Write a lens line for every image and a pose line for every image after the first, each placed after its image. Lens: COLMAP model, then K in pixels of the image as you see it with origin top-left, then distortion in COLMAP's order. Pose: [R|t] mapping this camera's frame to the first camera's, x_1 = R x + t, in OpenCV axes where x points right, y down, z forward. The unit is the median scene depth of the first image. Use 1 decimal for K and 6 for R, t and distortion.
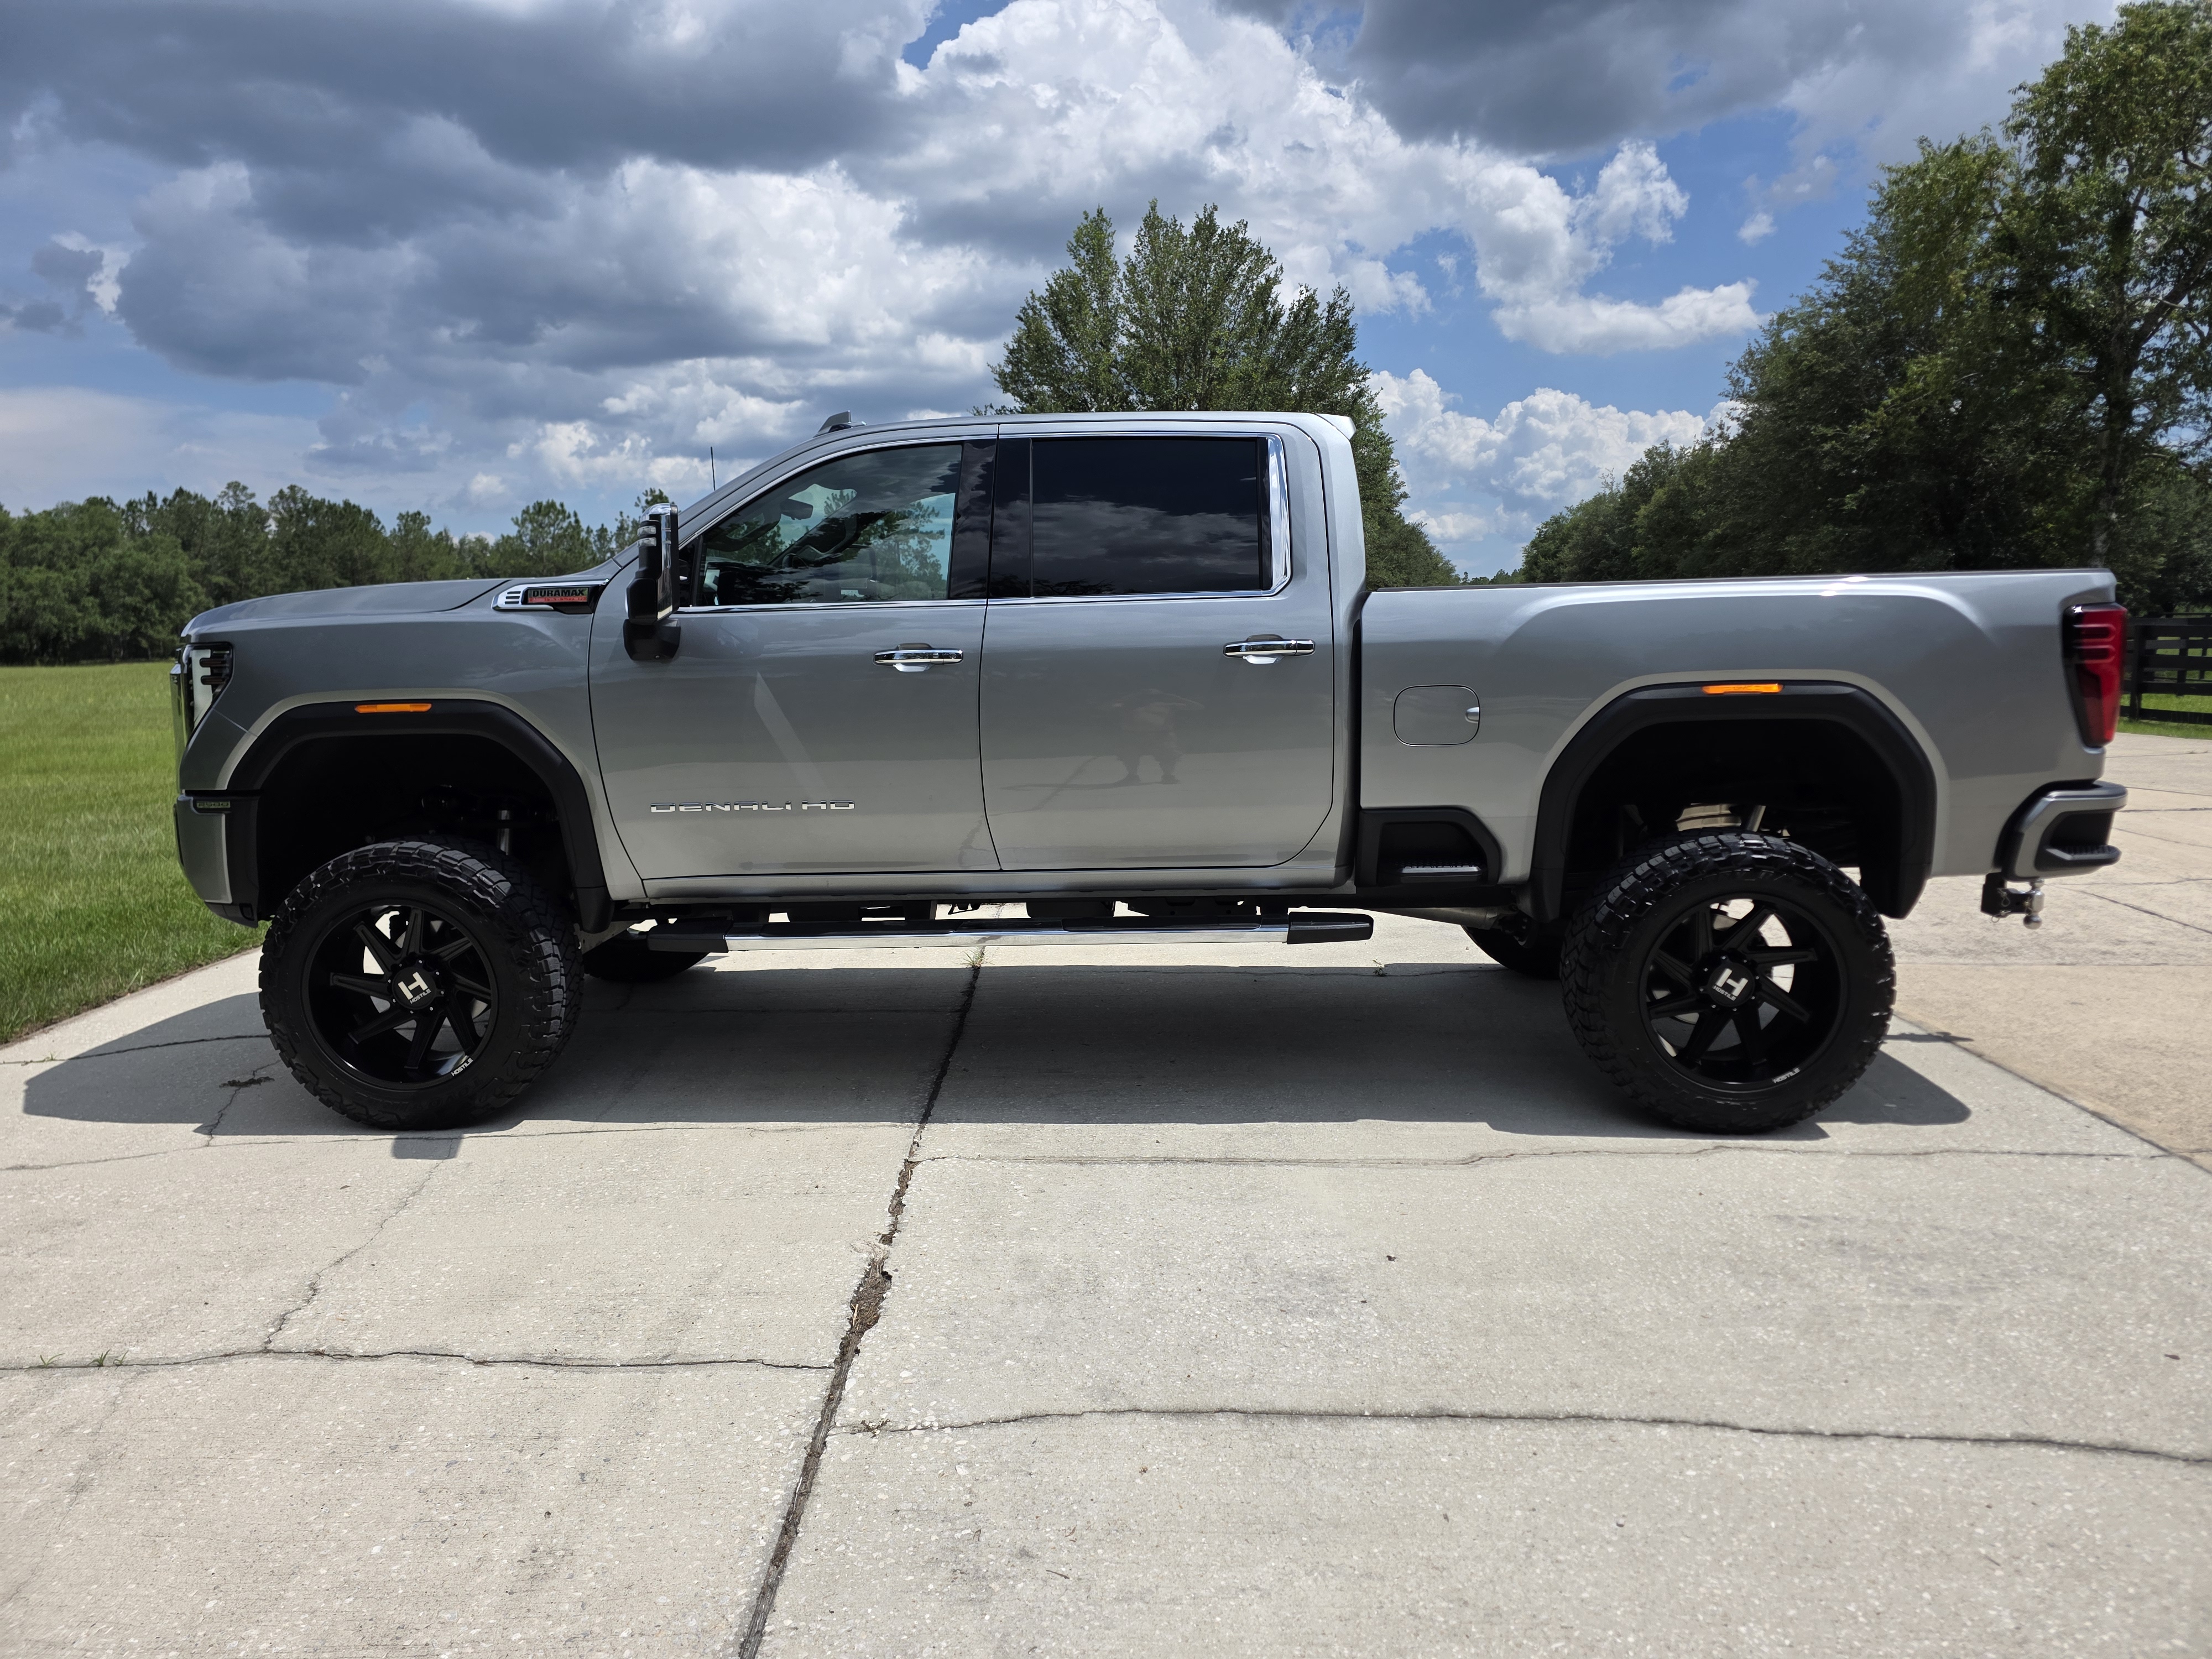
lens RADIAL K [[1487.8, 0, 1099.3], [0, 1487.8, 808.6], [0, 0, 1]] dist [0.042757, -0.034021]
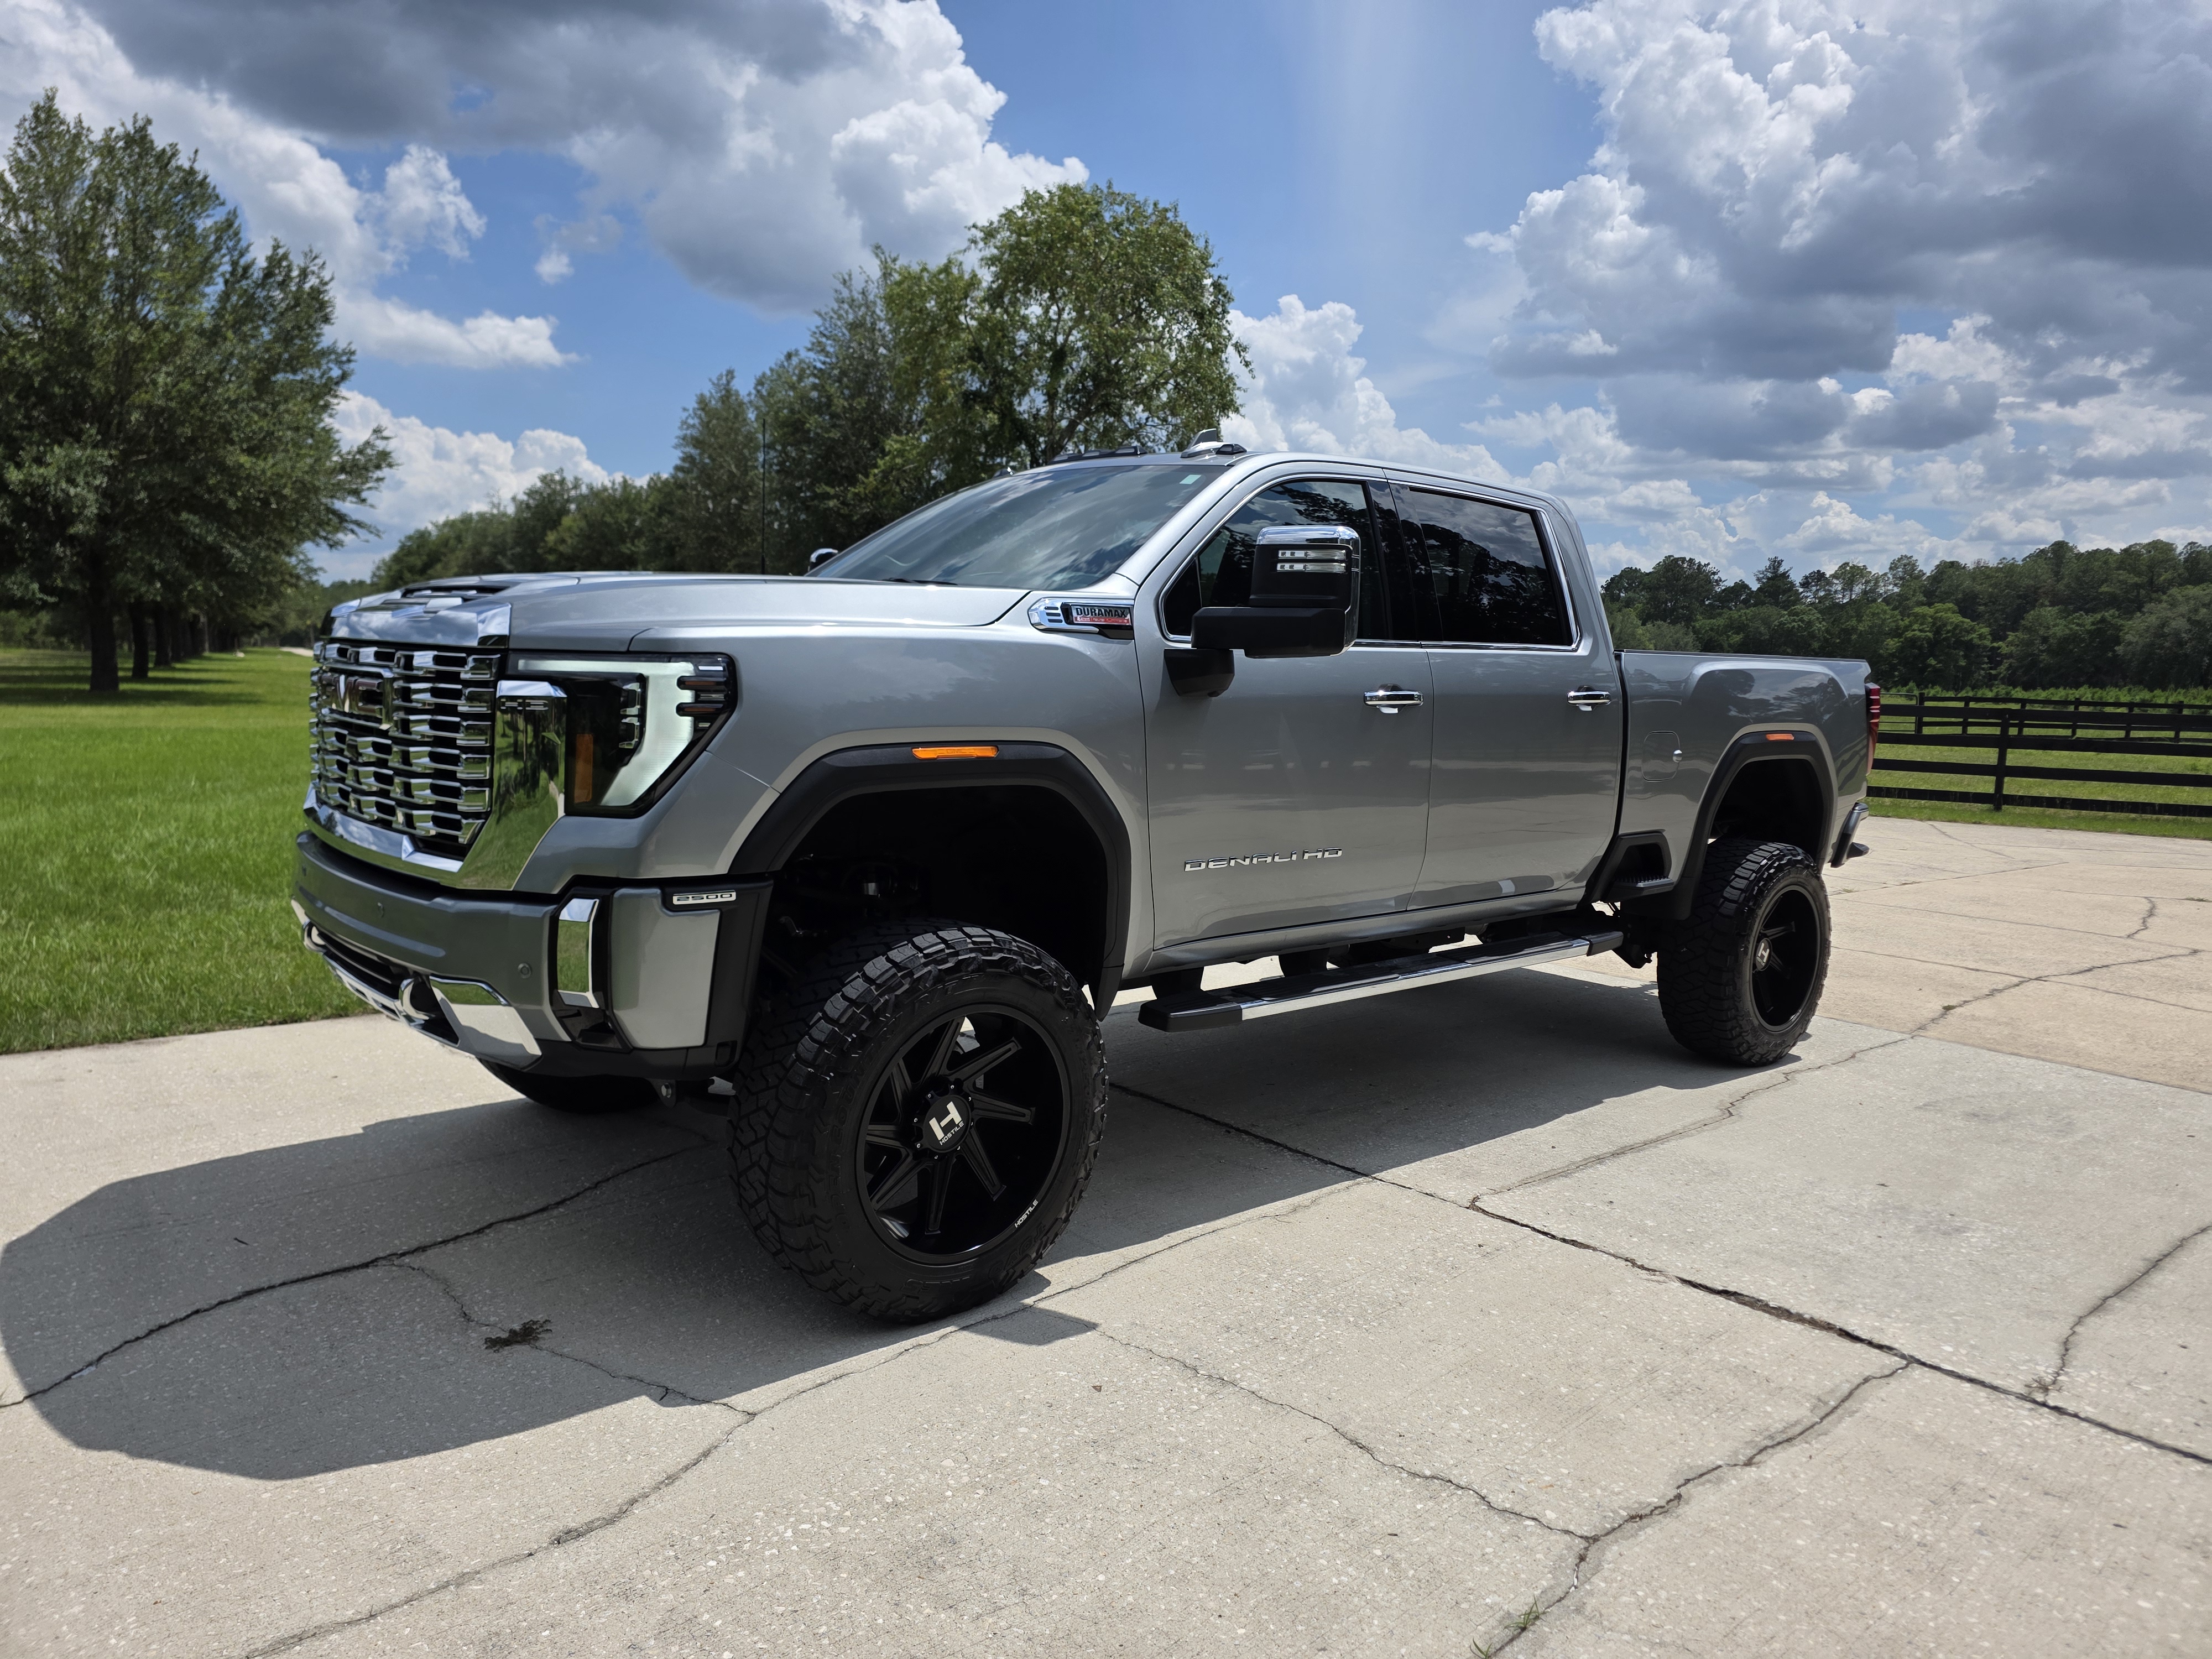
lens RADIAL K [[1487.8, 0, 1116.7], [0, 1487.8, 821.2], [0, 0, 1]] dist [0.042757, -0.034021]
pose [[0.728072, -0.032037, 0.684751, -0.875559], [0.038321, 0.999247, 0.006005, -0.031981], [-0.684428, 0.021868, 0.728752, 0.385870]]
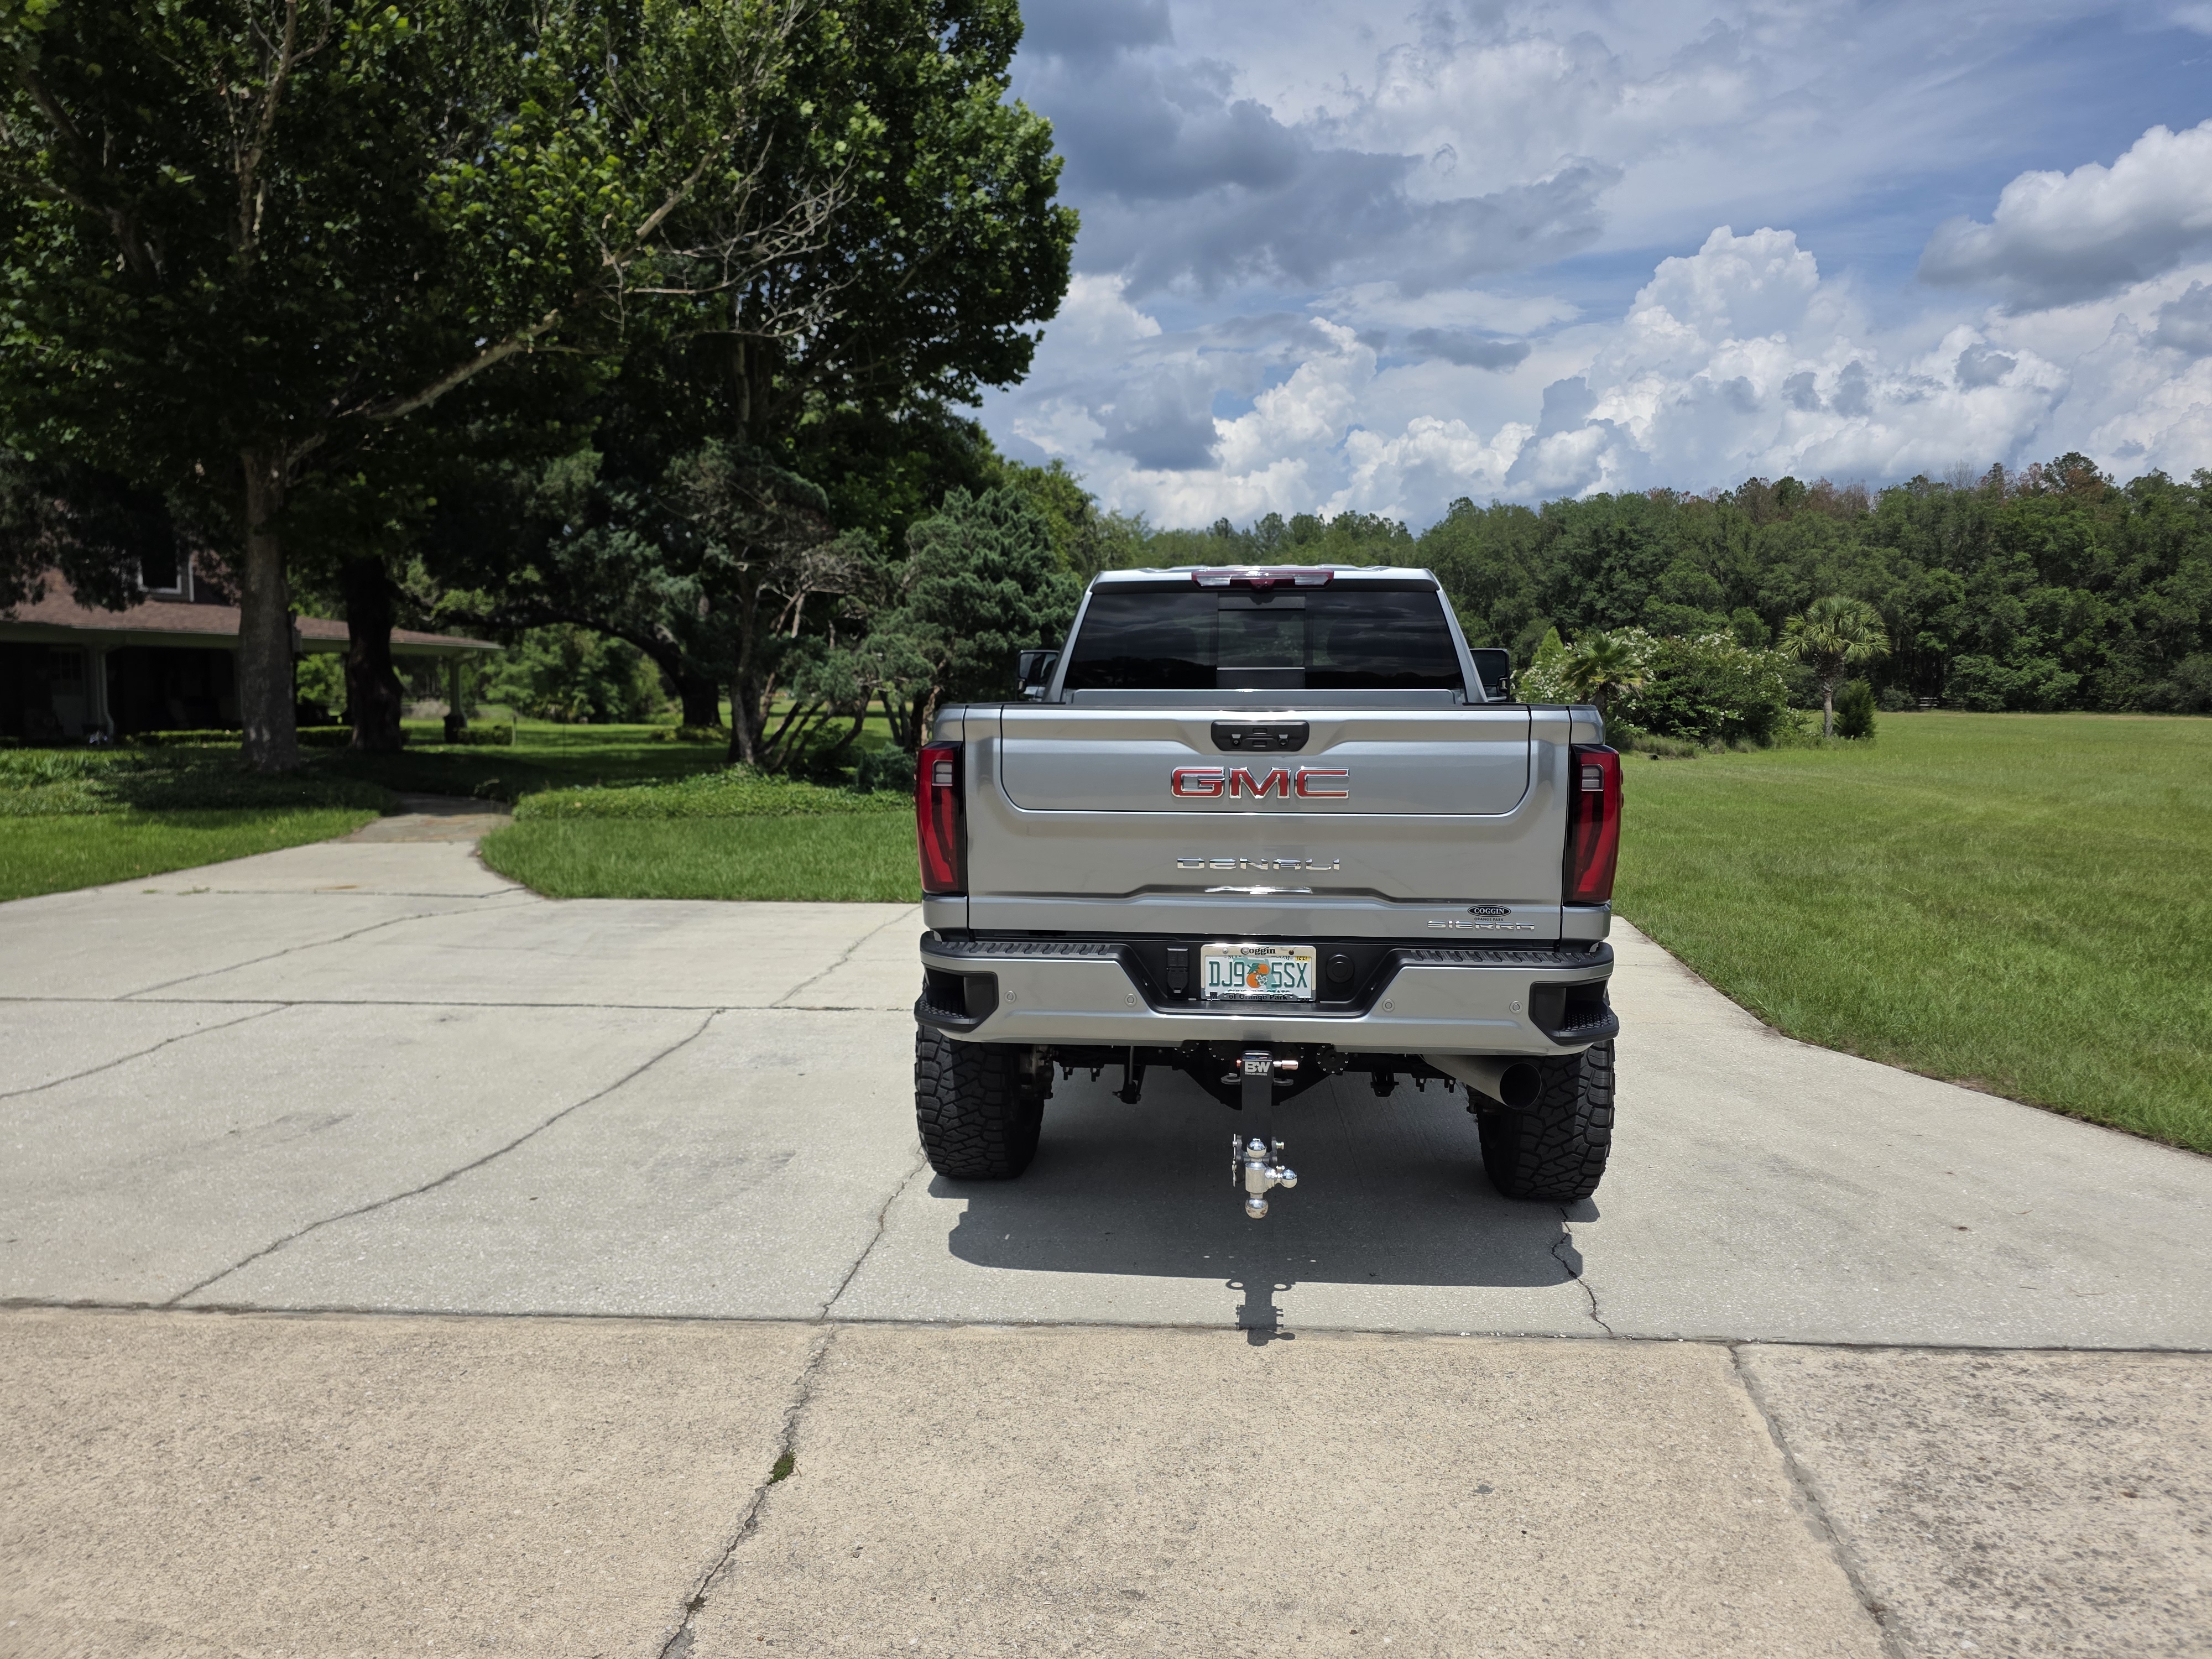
lens RADIAL K [[1487.8, 0, 1141.0], [0, 1487.8, 853.4], [0, 0, 1]] dist [0.042757, -0.034021]
pose [[-0.047992, 0.126454, -0.990811, 1.458768], [-0.130952, 0.982595, 0.131749, -0.189244], [0.990226, 0.136071, -0.030598, 1.083163]]
